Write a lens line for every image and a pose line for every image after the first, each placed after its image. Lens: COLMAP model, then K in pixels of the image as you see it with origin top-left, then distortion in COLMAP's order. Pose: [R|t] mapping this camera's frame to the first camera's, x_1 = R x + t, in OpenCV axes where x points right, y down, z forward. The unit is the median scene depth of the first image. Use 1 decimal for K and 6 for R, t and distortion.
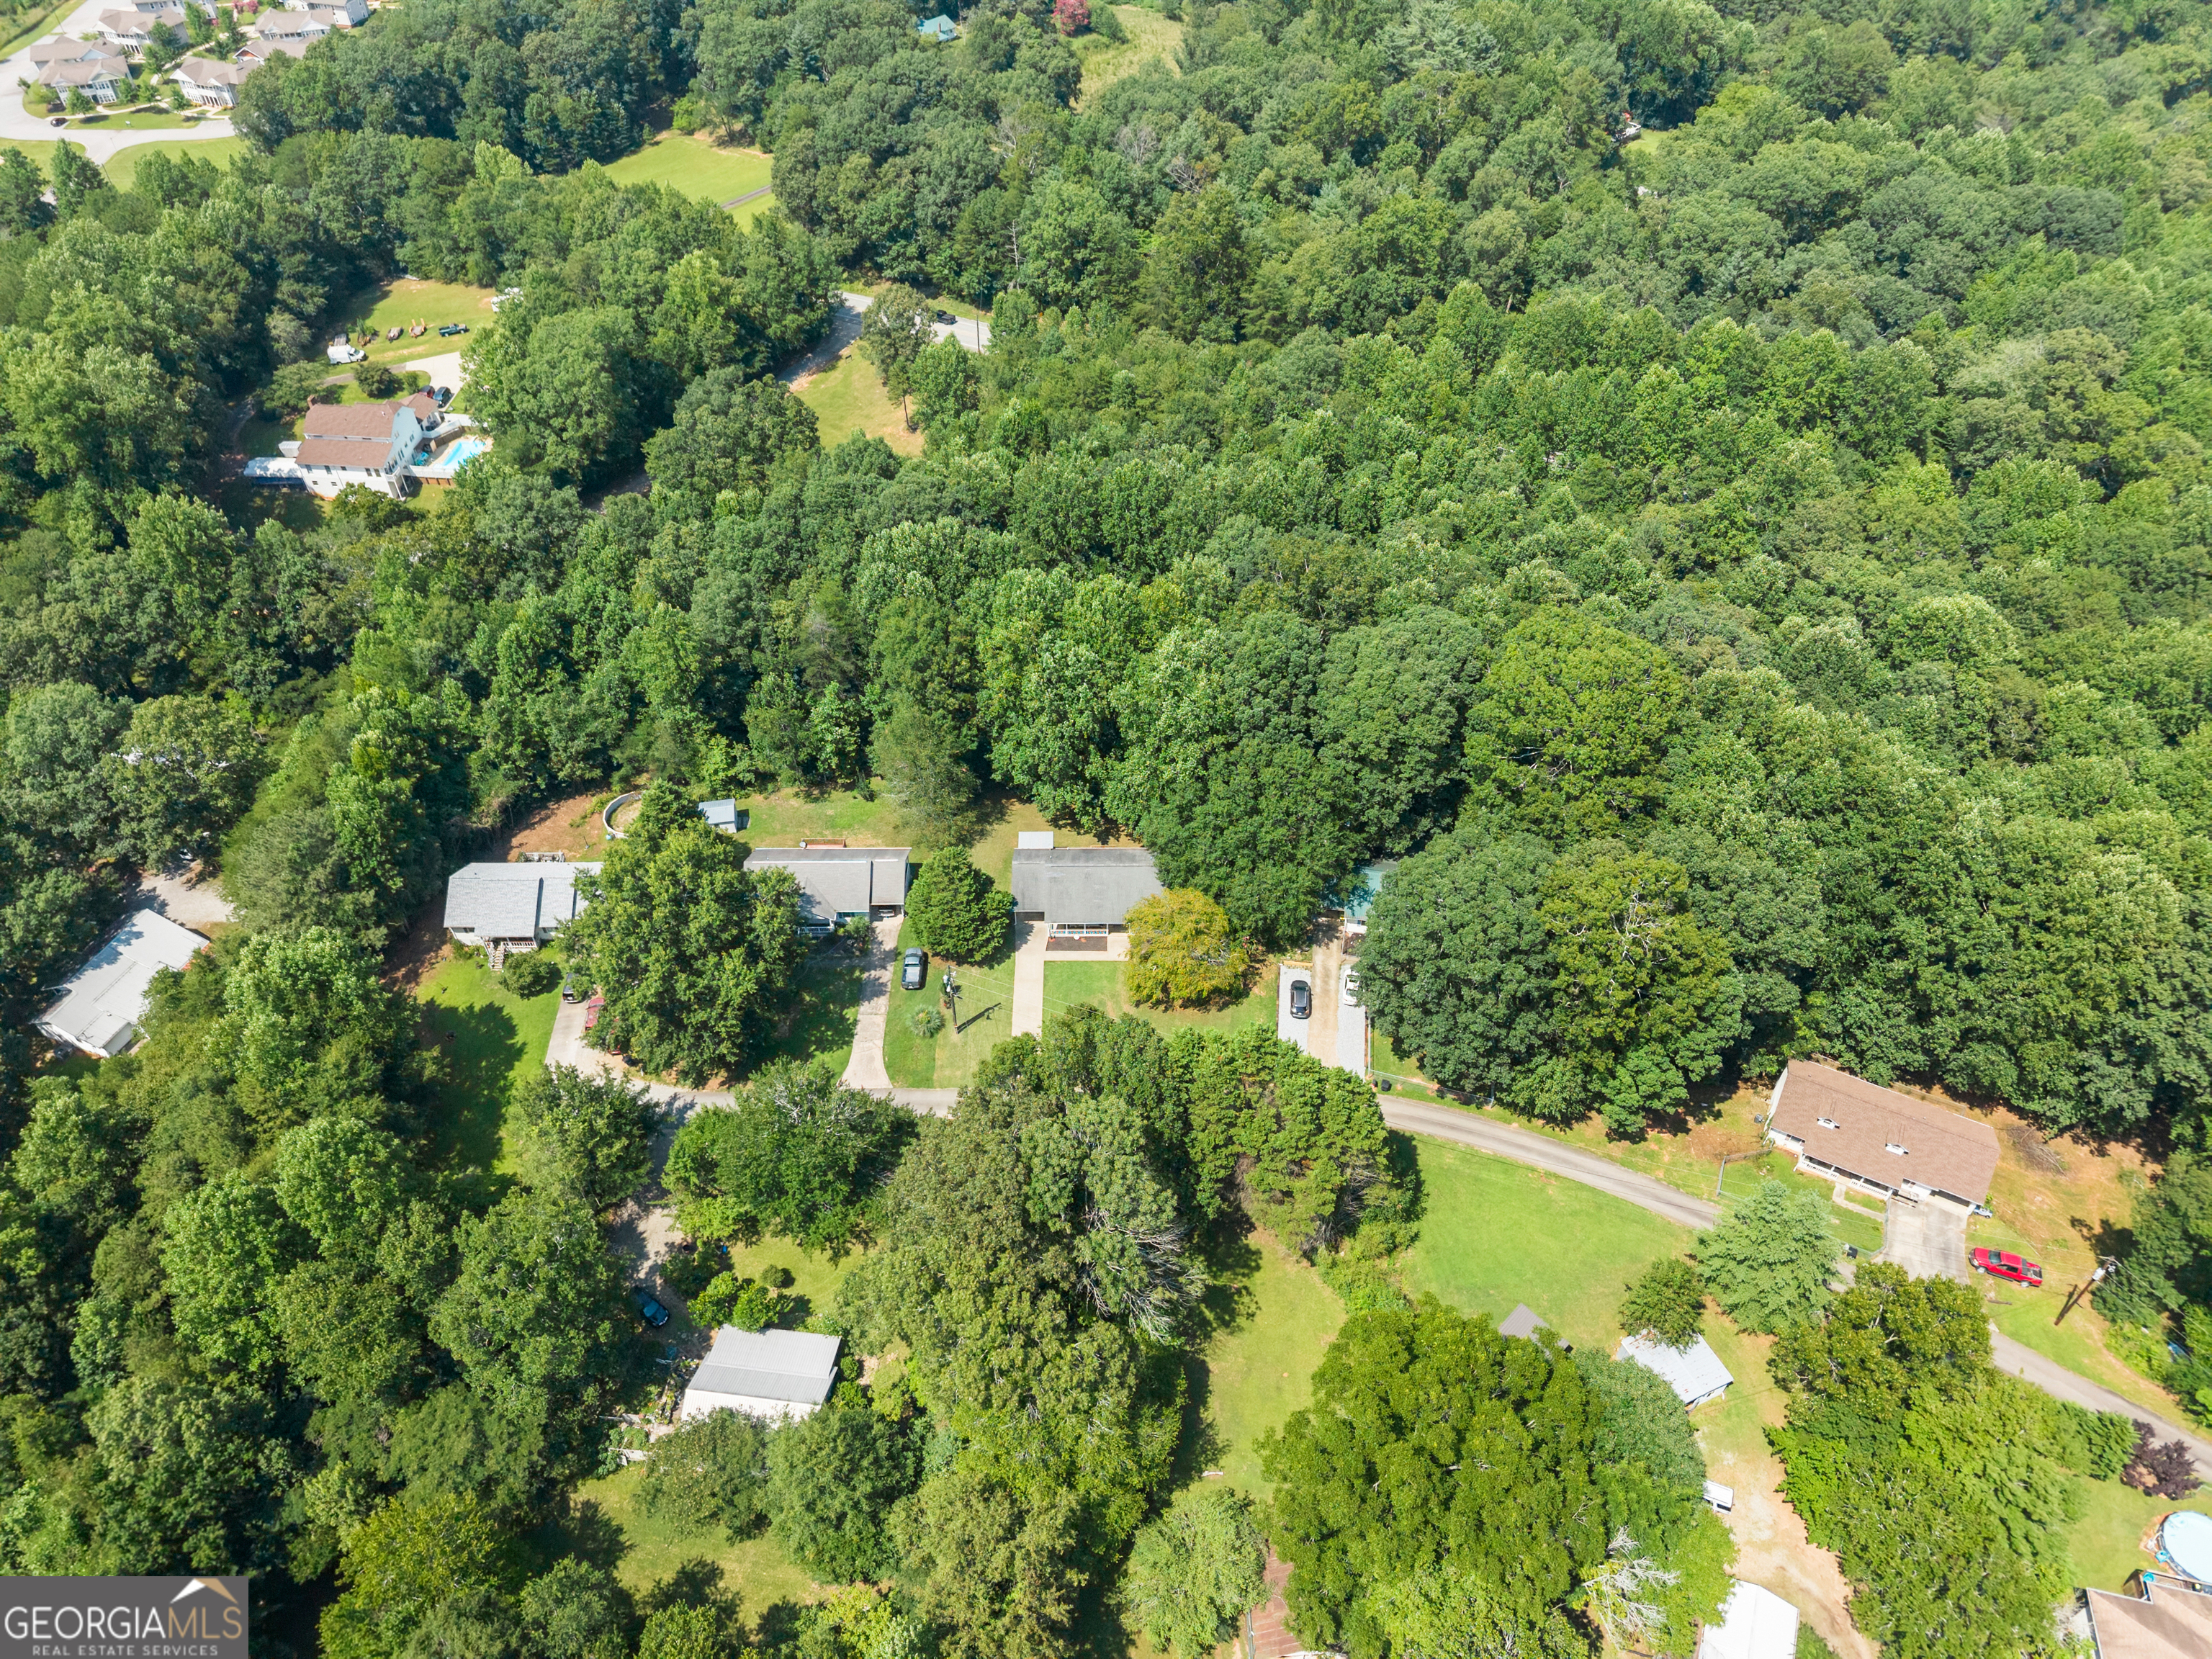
lens RADIAL K [[1496.9, 0, 1106.5], [0, 1496.9, 817.4], [0, 0, 1]] dist [0.021044, -0.015267]
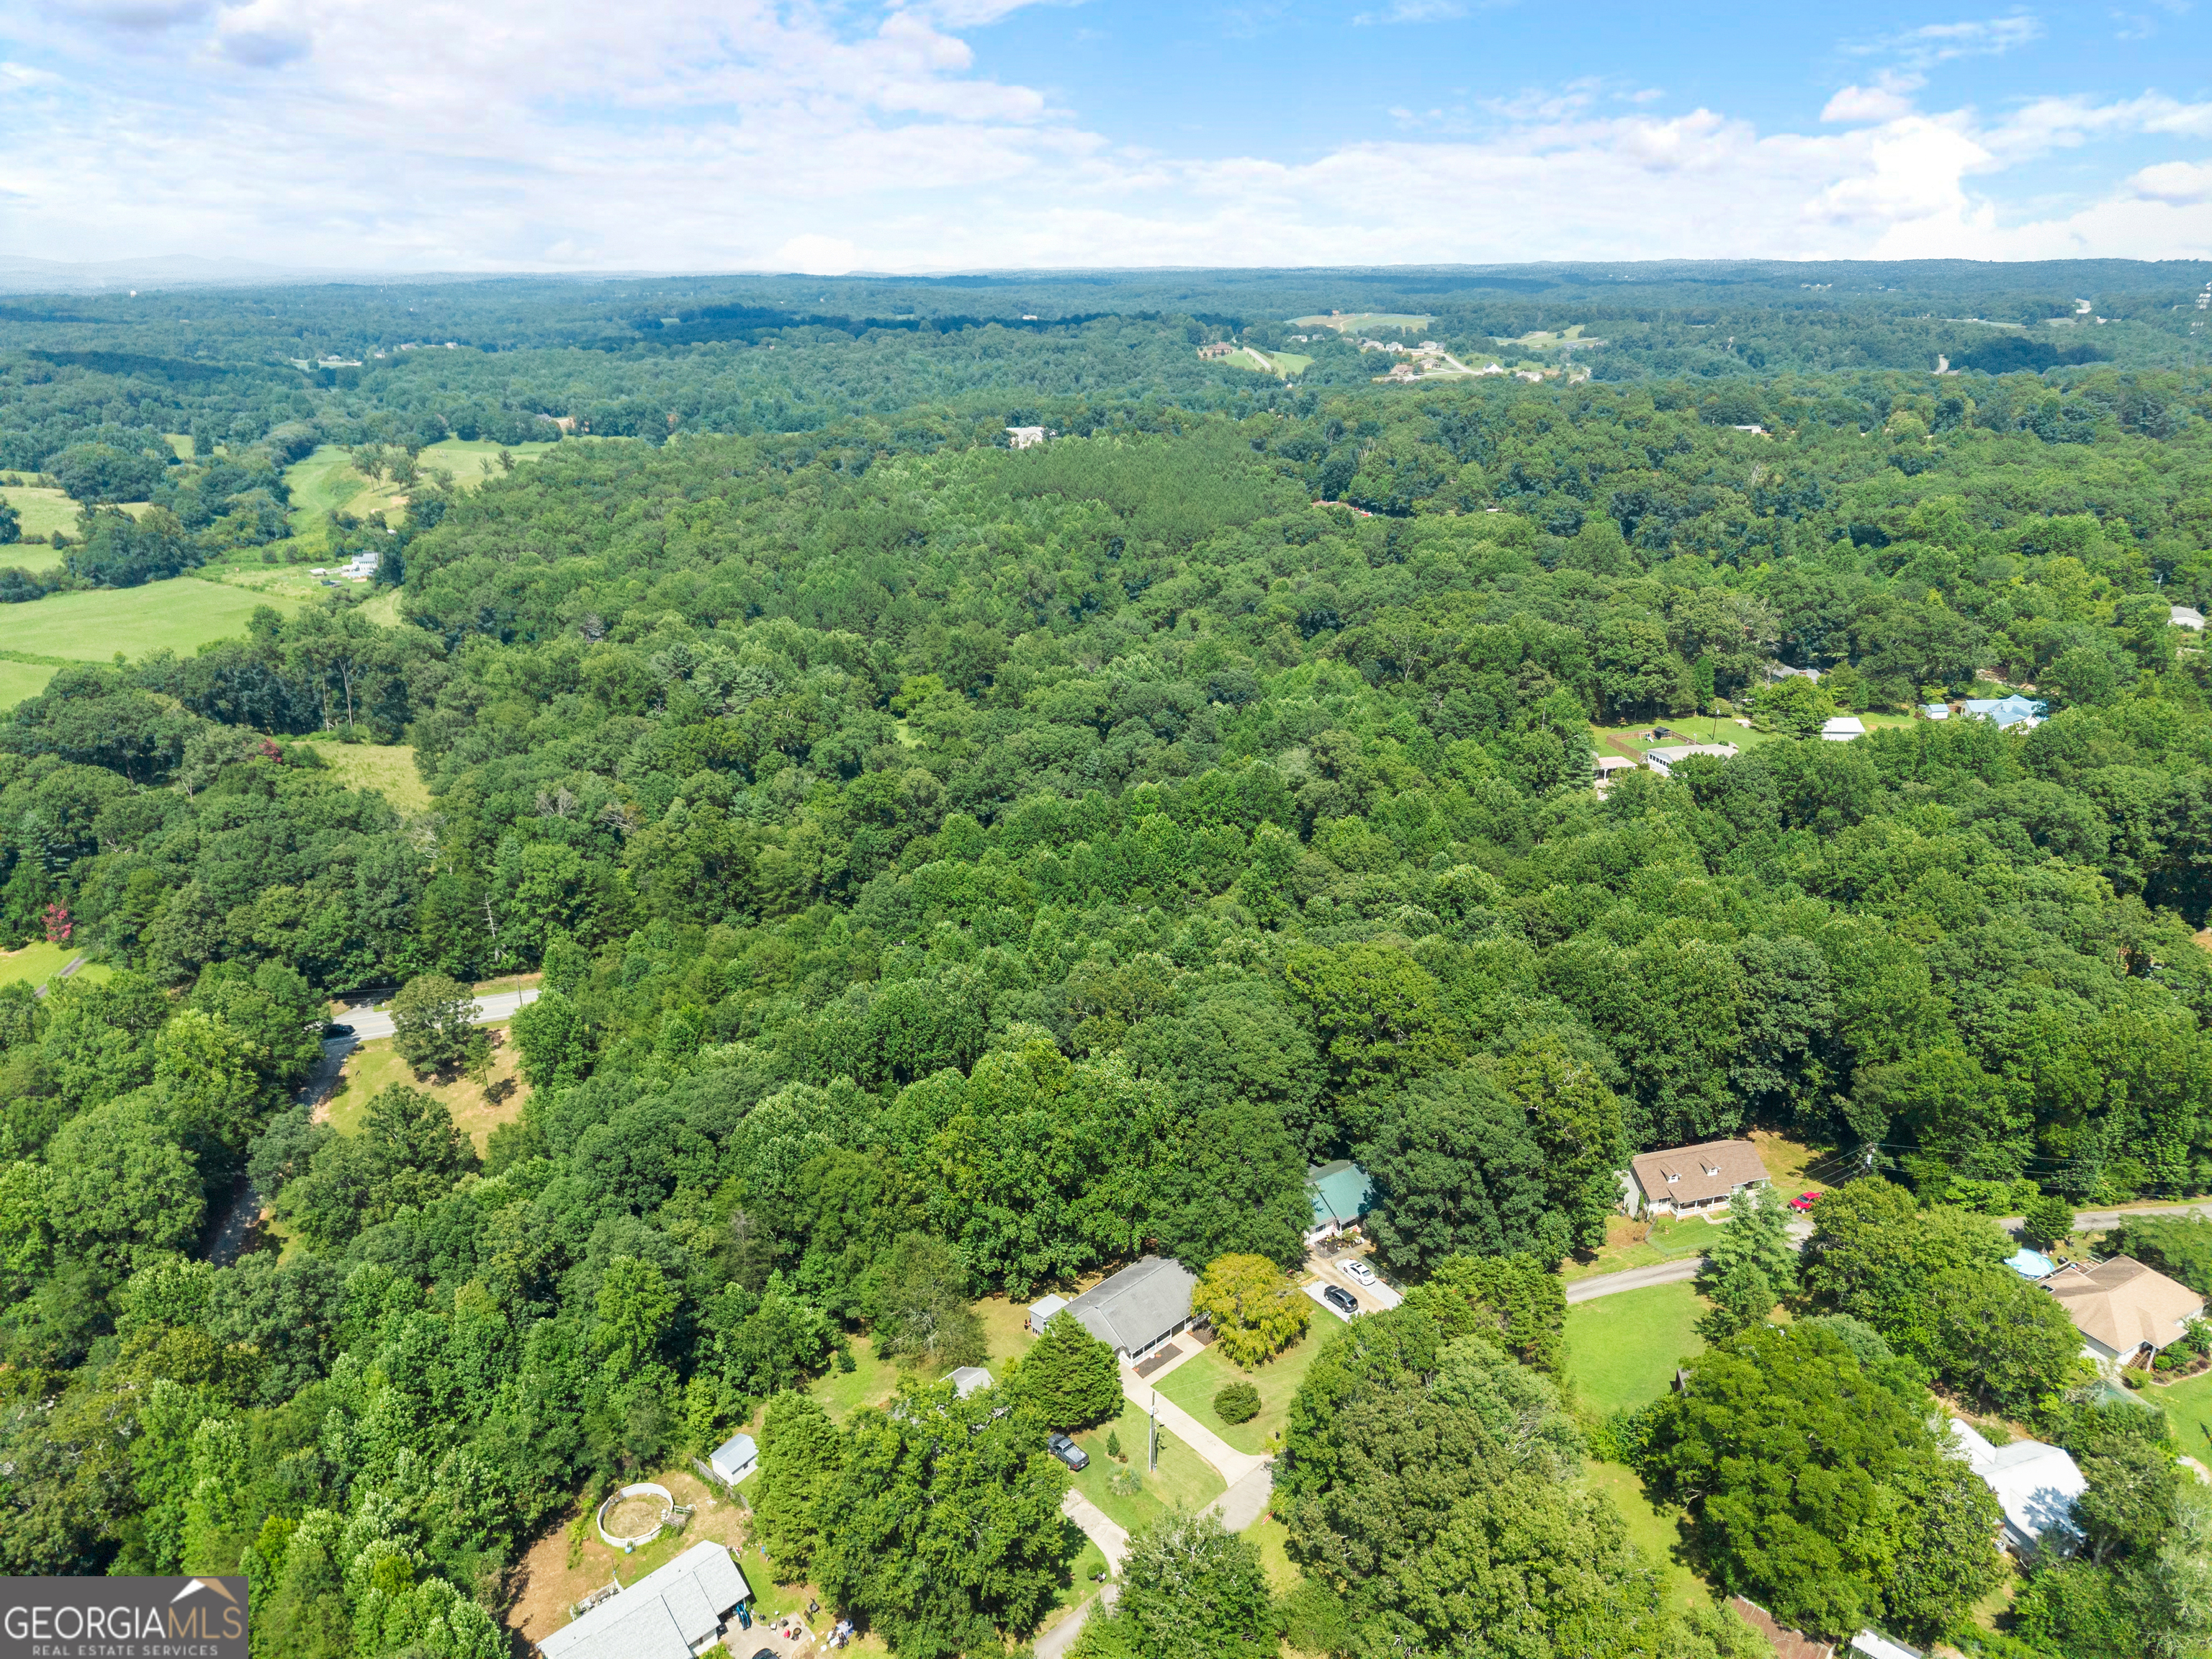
lens RADIAL K [[1488.8, 0, 1110.9], [0, 1488.8, 823.8], [0, 0, 1]] dist [0.034224, -0.041588]
pose [[0.731548, -0.247467, 0.635293, -0.573231], [0.479493, 0.849167, -0.221365, -0.018678], [-0.484689, 0.466557, 0.739865, 0.041527]]
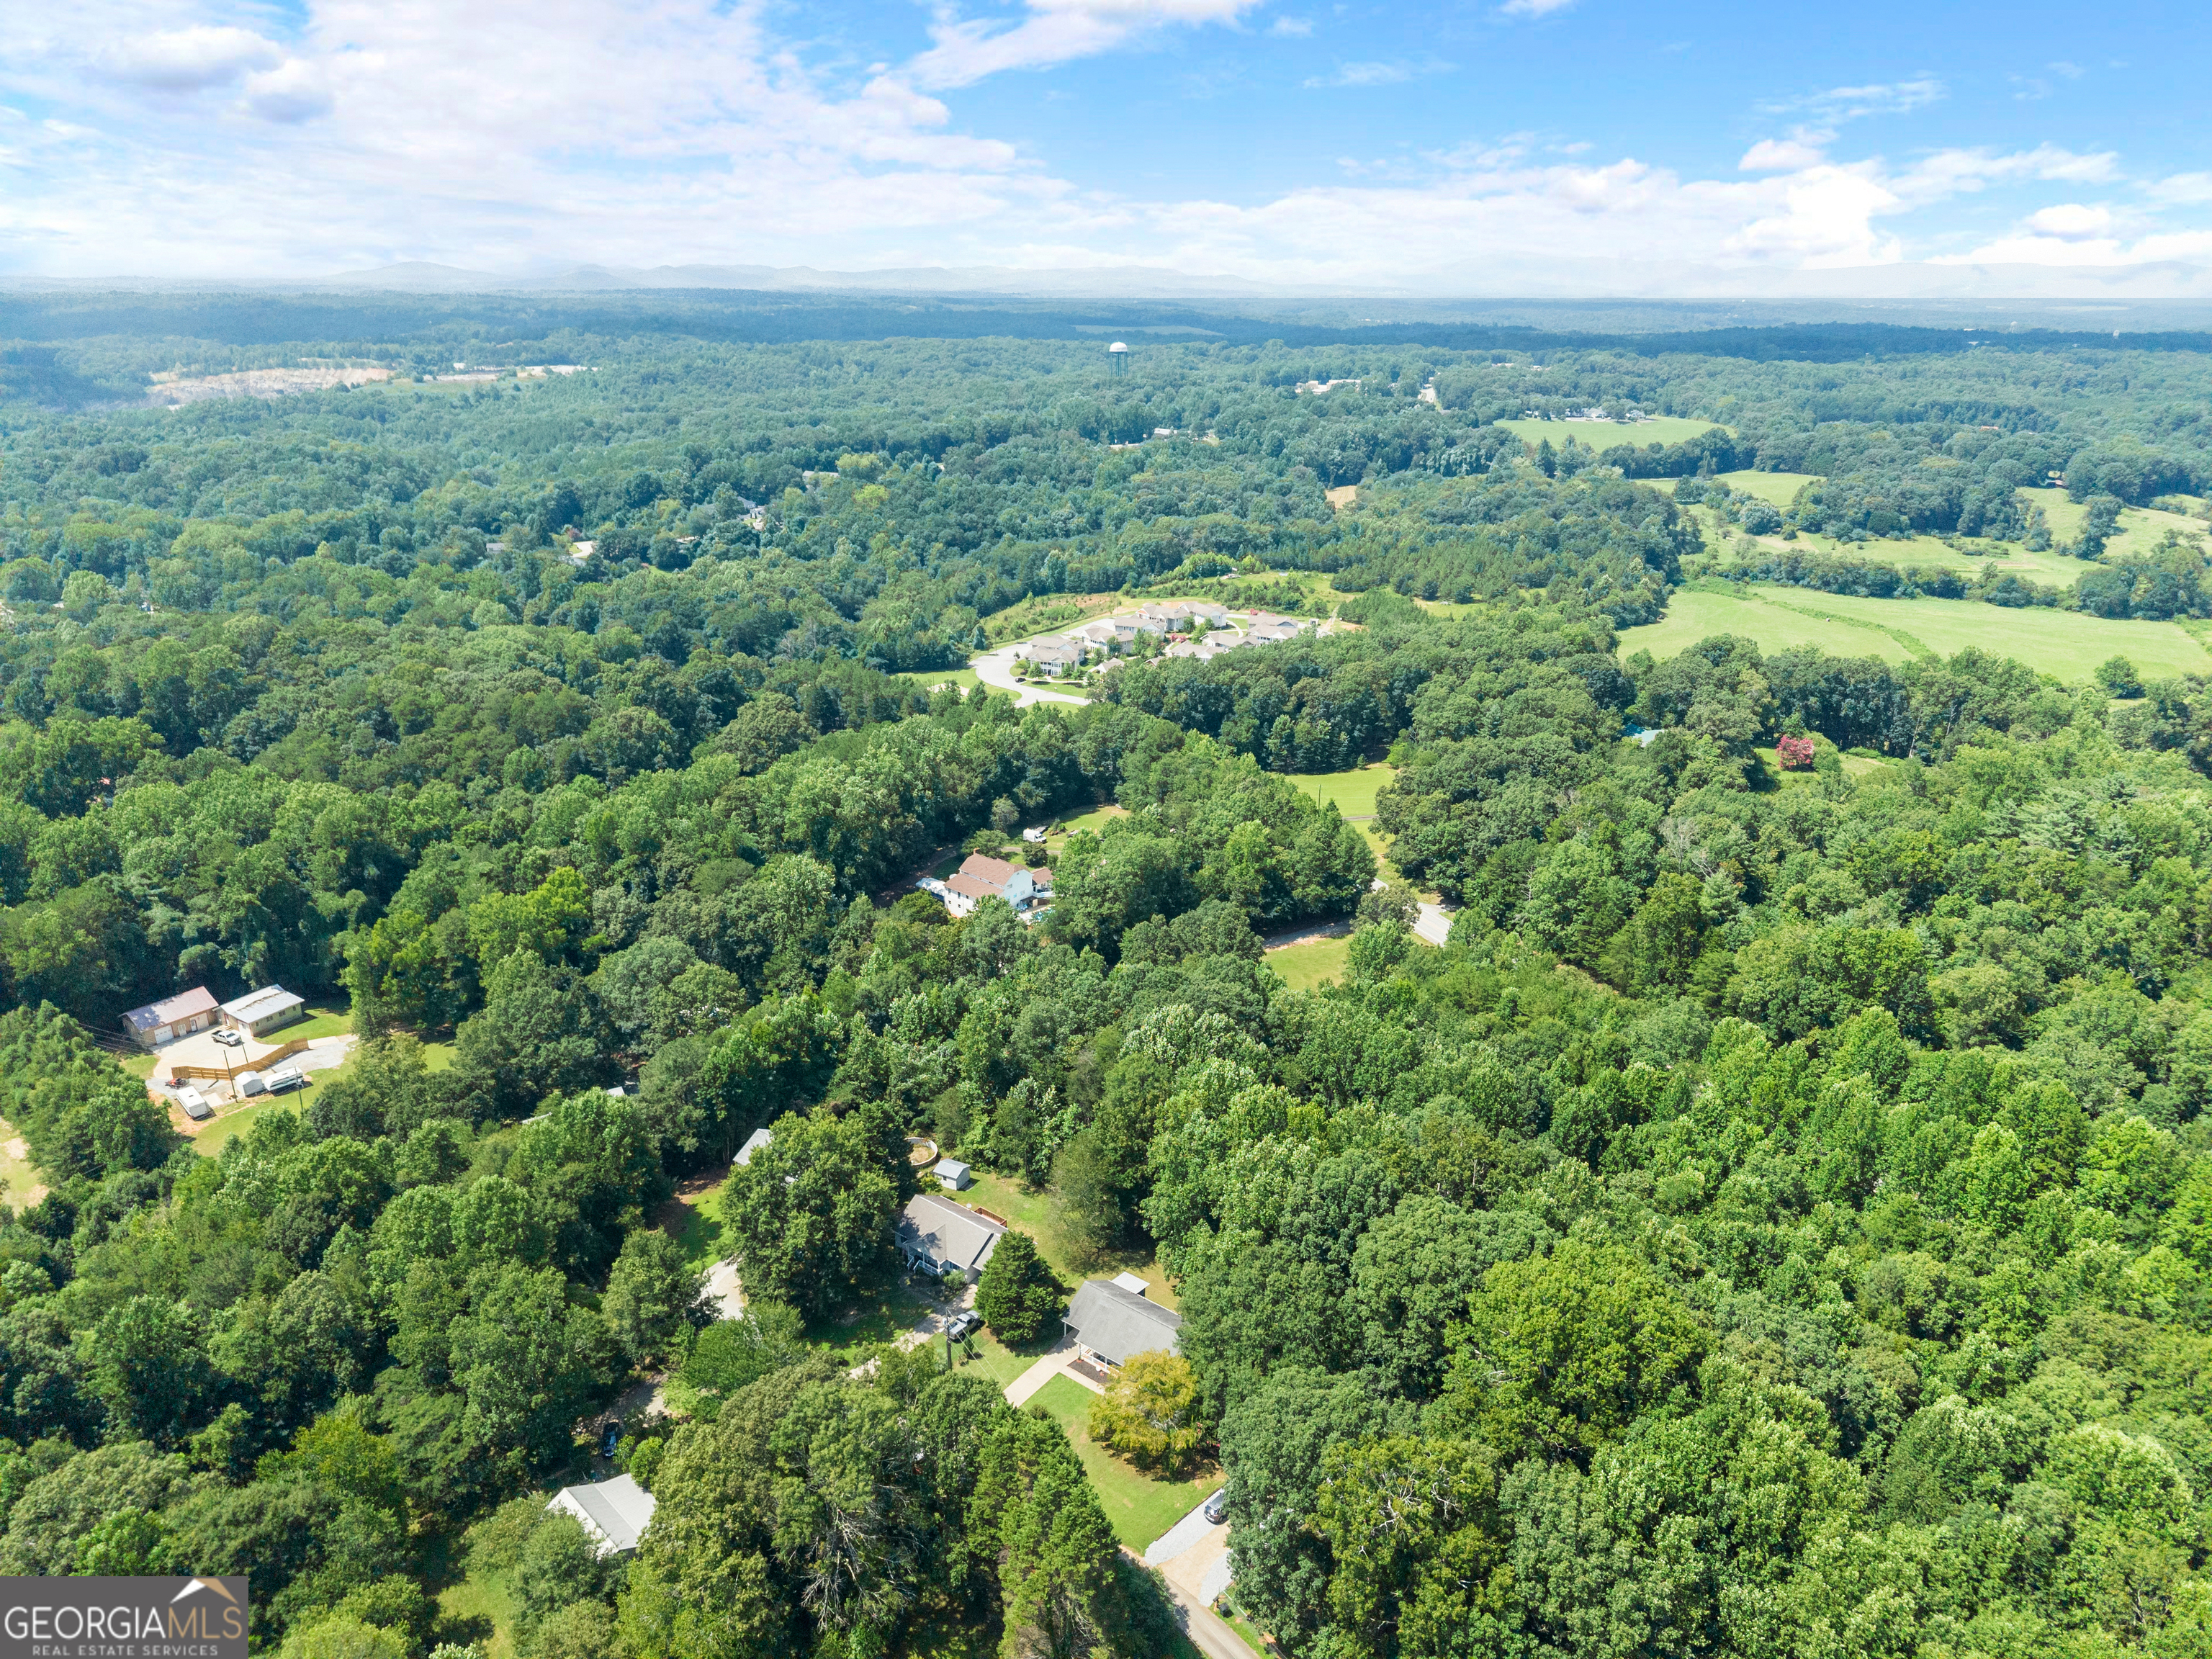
lens RADIAL K [[1488.8, 0, 1110.9], [0, 1488.8, 823.8], [0, 0, 1]] dist [0.034224, -0.041588]
pose [[0.790360, 0.216715, -0.573032, 0.487054], [-0.433104, 0.859188, -0.272427, 0.029366], [0.433304, 0.463498, 0.772928, -0.030406]]
